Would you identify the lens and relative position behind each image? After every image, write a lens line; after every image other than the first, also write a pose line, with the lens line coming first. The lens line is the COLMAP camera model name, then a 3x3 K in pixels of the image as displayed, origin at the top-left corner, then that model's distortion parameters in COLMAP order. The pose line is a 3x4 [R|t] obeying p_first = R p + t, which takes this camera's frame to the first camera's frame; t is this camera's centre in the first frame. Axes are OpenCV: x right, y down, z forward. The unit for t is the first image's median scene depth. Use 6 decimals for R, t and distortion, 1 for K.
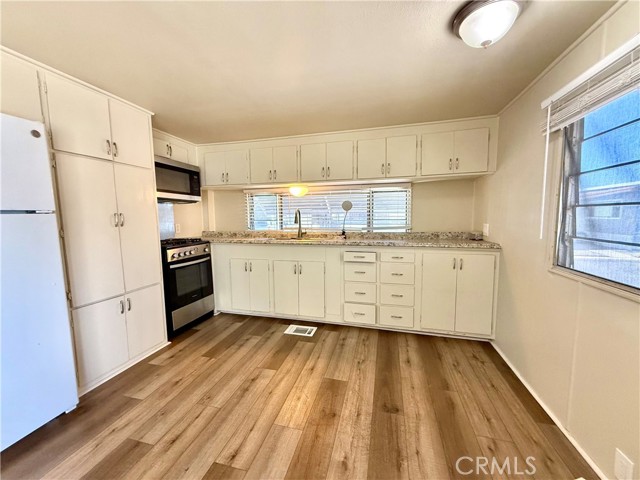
lens RADIAL K [[255.7, 0, 318.3], [0, 255.7, 241.4], [0, 0, 1]] dist [0.001581, 0.000162]
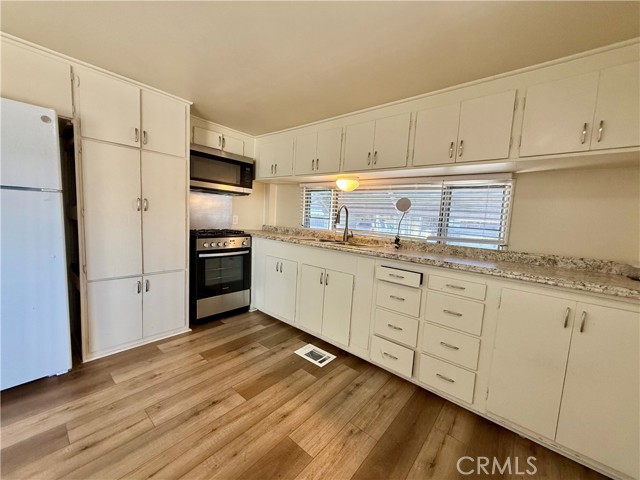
lens RADIAL K [[255.7, 0, 318.3], [0, 255.7, 241.4], [0, 0, 1]] dist [0.001581, 0.000162]
pose [[0.901064, 0.105125, -0.420753, 0.247373], [-0.108439, 0.993972, 0.016118, -0.021761], [0.419911, 0.031103, 0.907032, 0.265801]]
